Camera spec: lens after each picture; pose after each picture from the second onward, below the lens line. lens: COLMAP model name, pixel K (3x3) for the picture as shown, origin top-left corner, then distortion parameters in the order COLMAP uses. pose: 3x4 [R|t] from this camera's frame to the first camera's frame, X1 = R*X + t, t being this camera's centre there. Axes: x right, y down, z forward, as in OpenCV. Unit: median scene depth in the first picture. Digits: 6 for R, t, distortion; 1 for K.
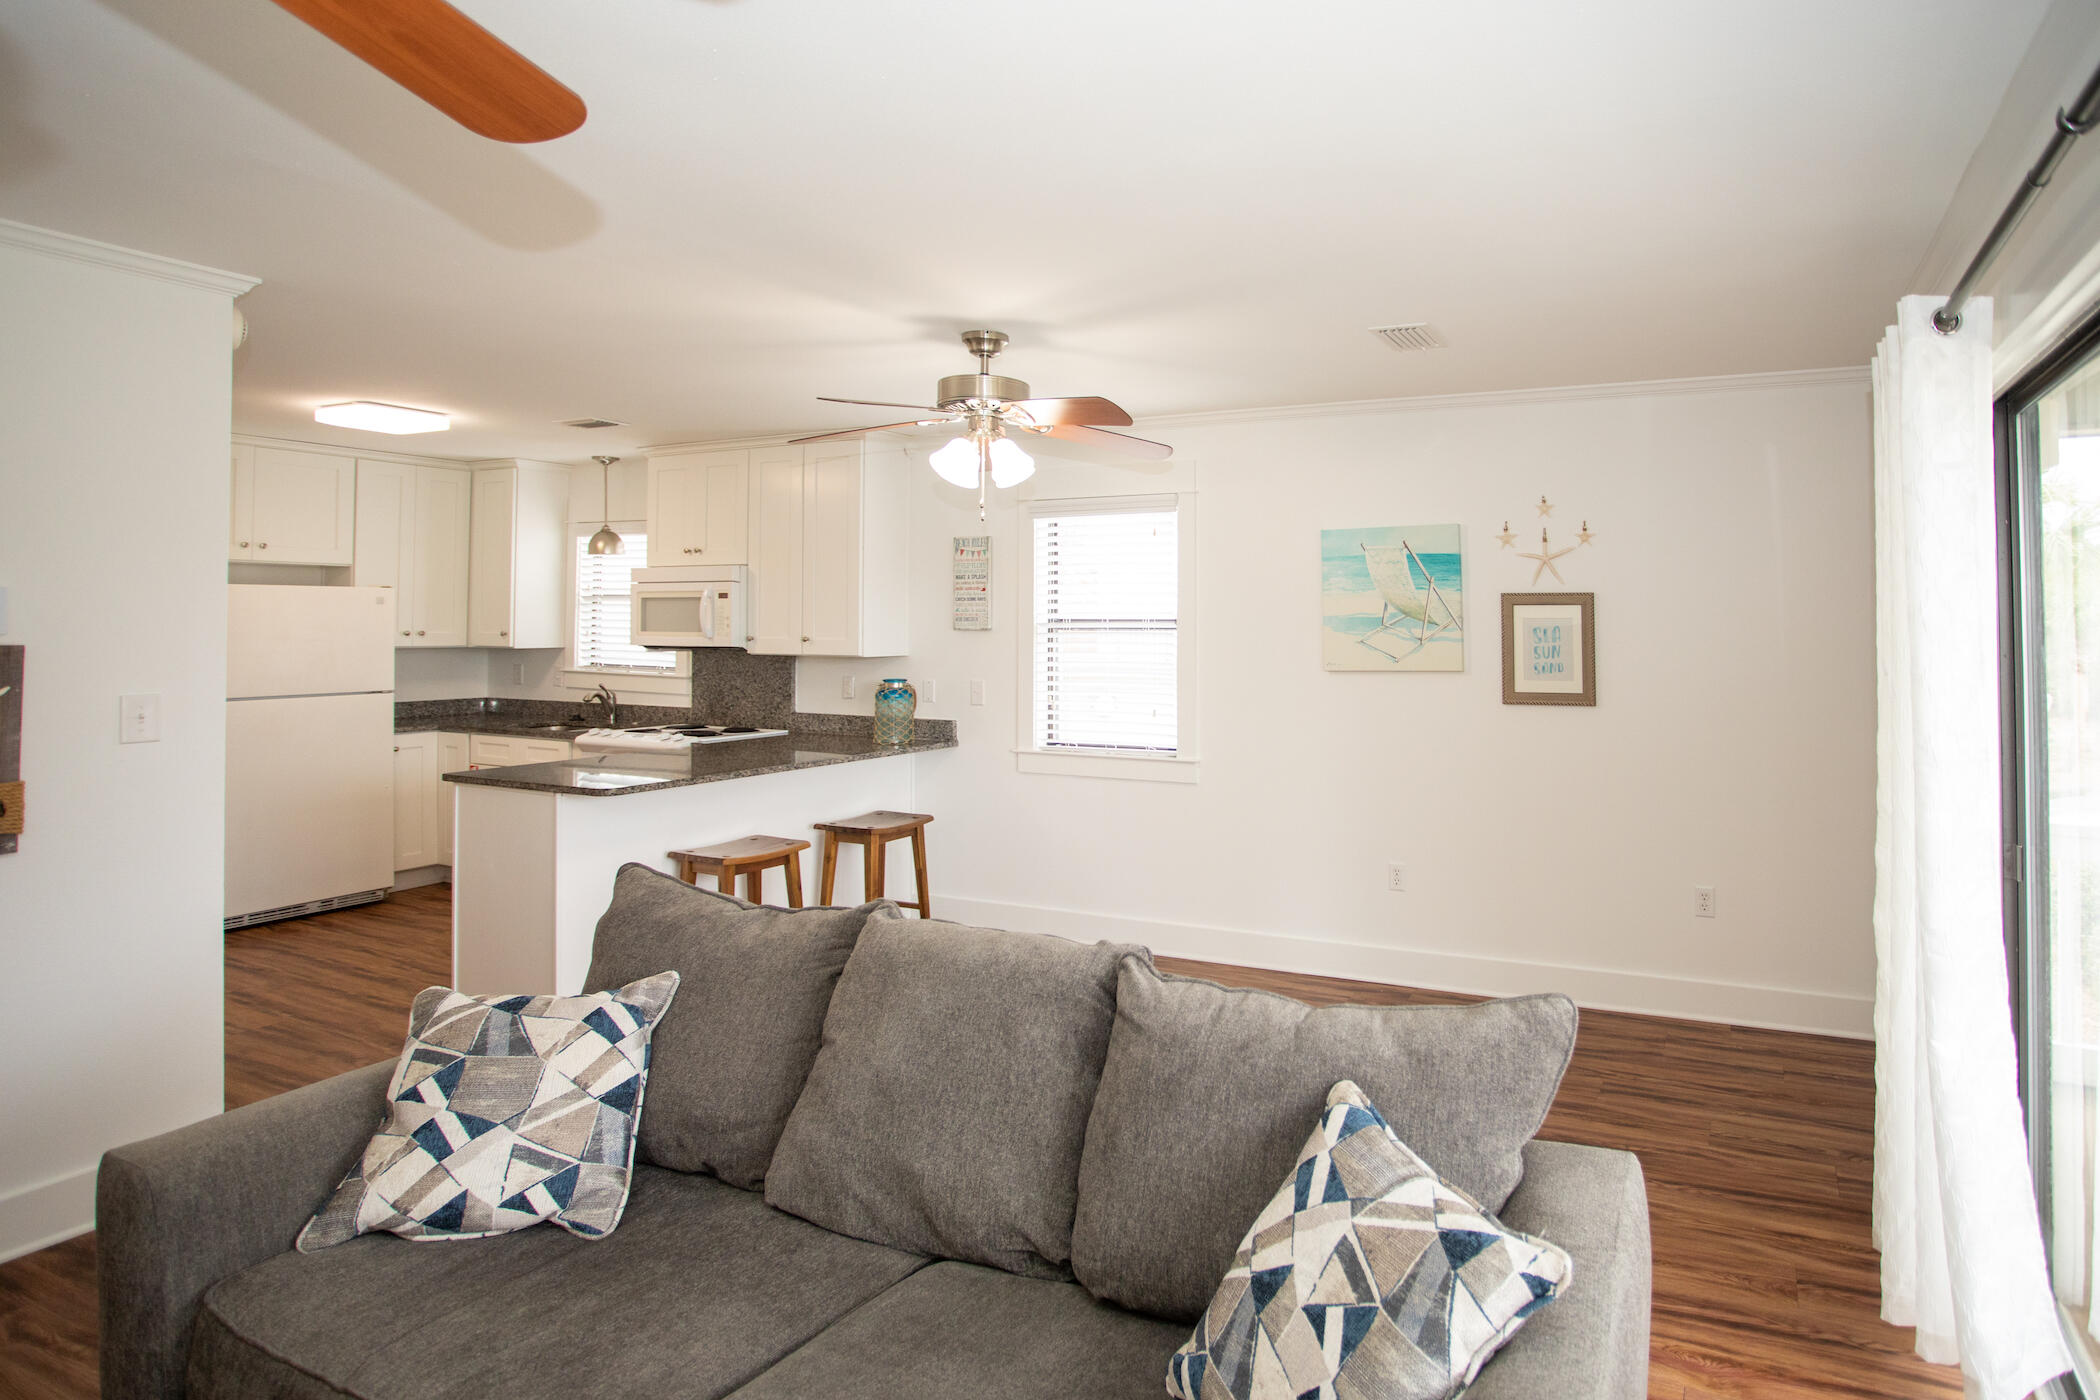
lens RADIAL K [[1113.5, 0, 1050.0], [0, 1113.5, 700.0], [0, 0, 1]] dist [-0.005302, -0.000672]
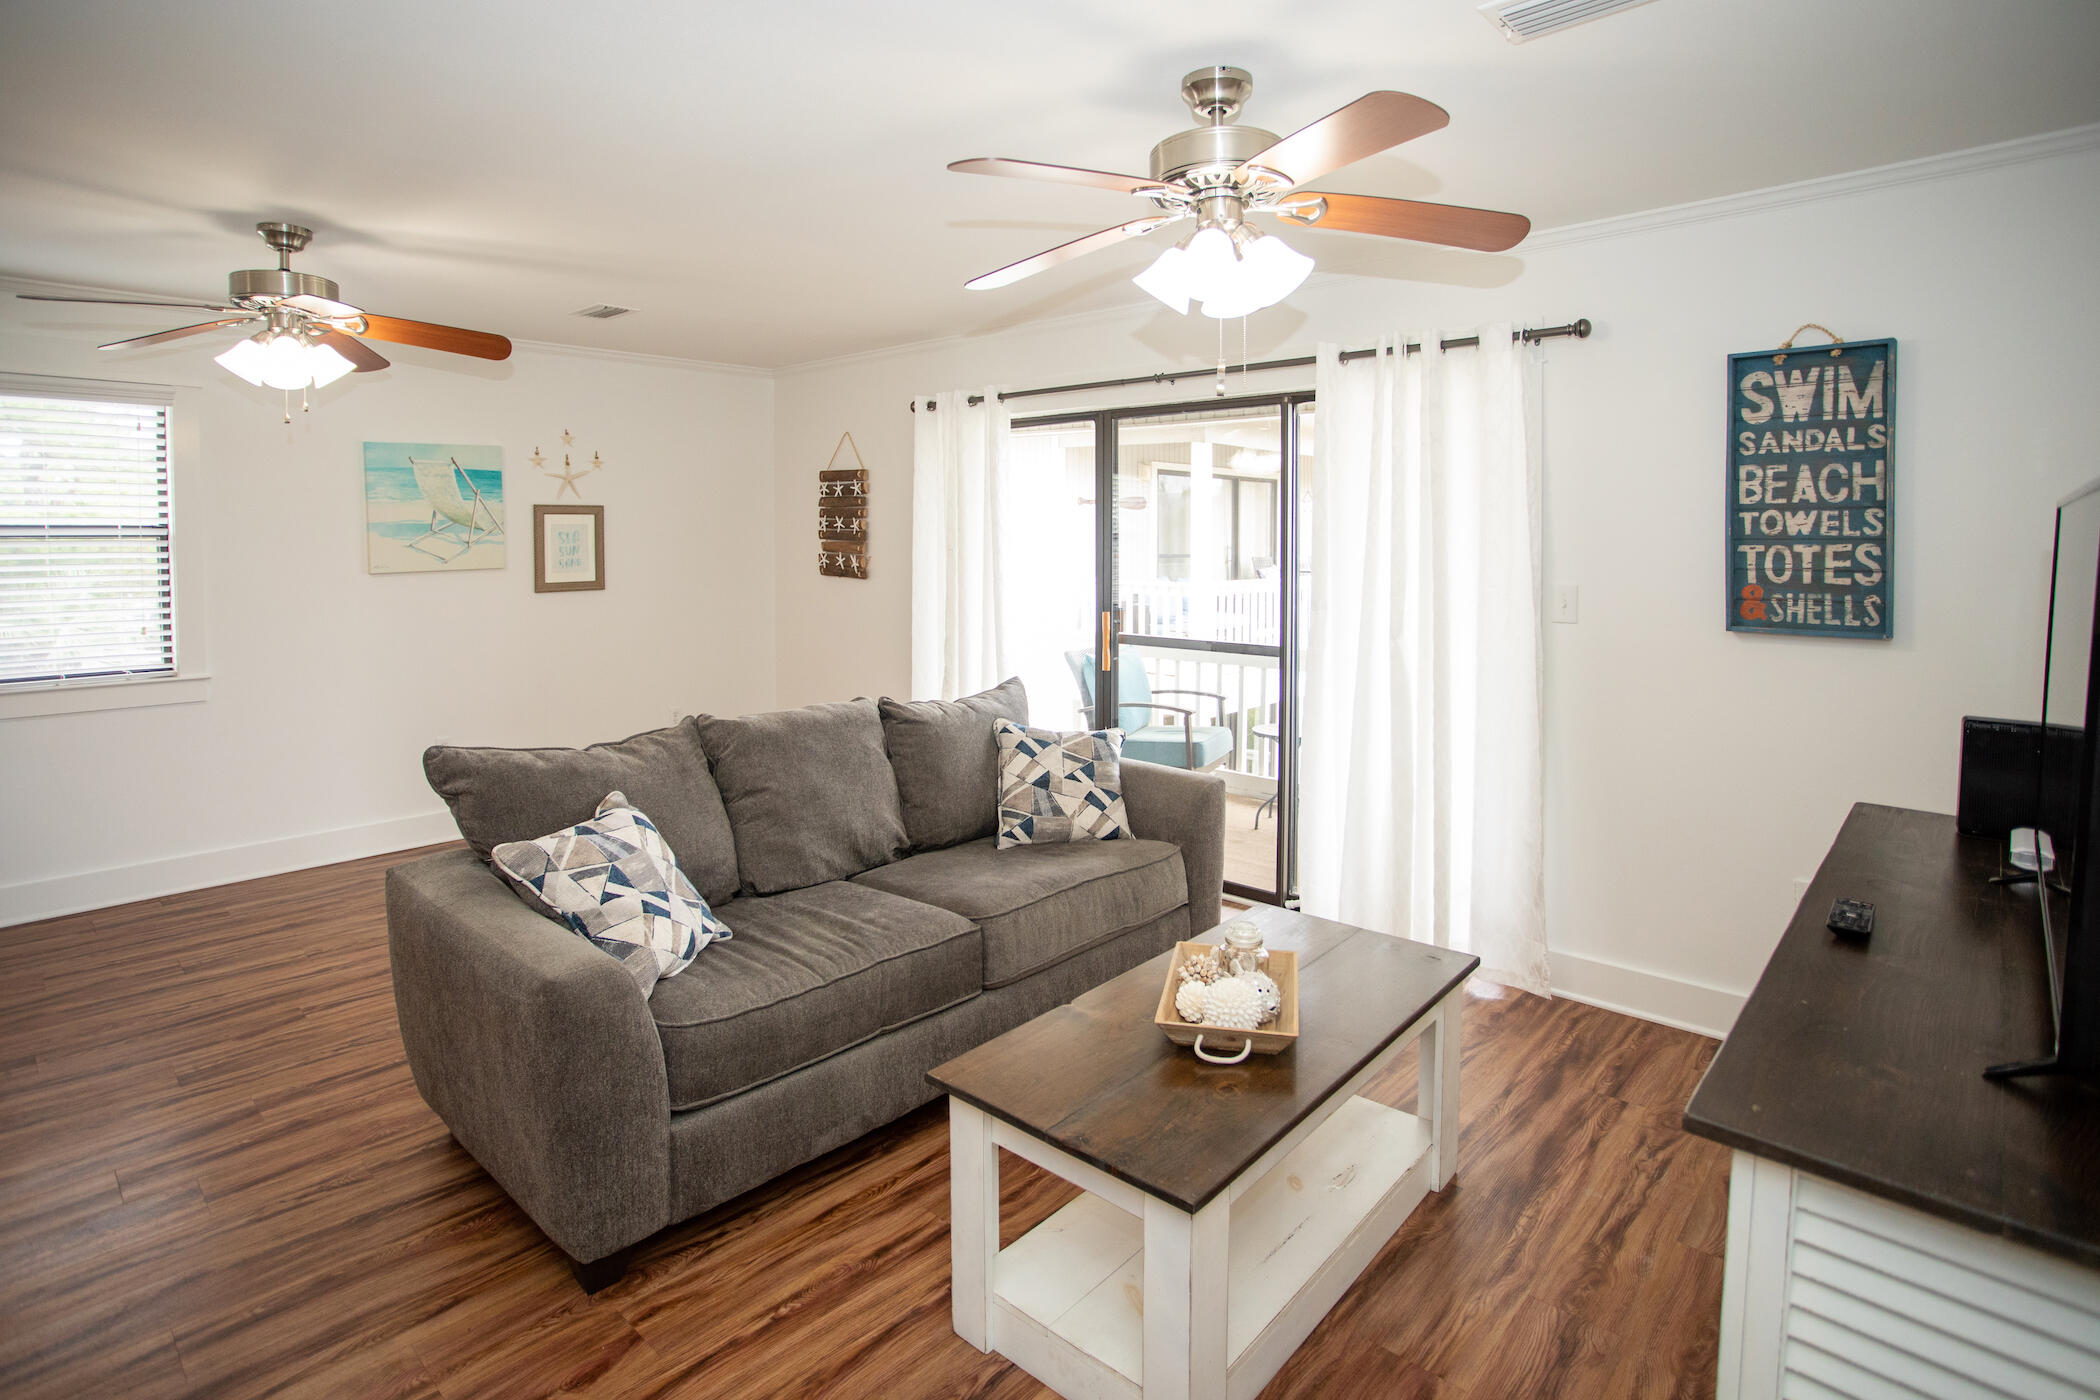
lens RADIAL K [[1113.5, 0, 1050.0], [0, 1113.5, 700.0], [0, 0, 1]] dist [-0.005302, -0.000672]
pose [[0.324513, -0.146290, 0.934500, -0.613967], [0.071772, 0.988928, 0.129886, 0.001428], [-0.943154, 0.024922, 0.331420, 0.036167]]
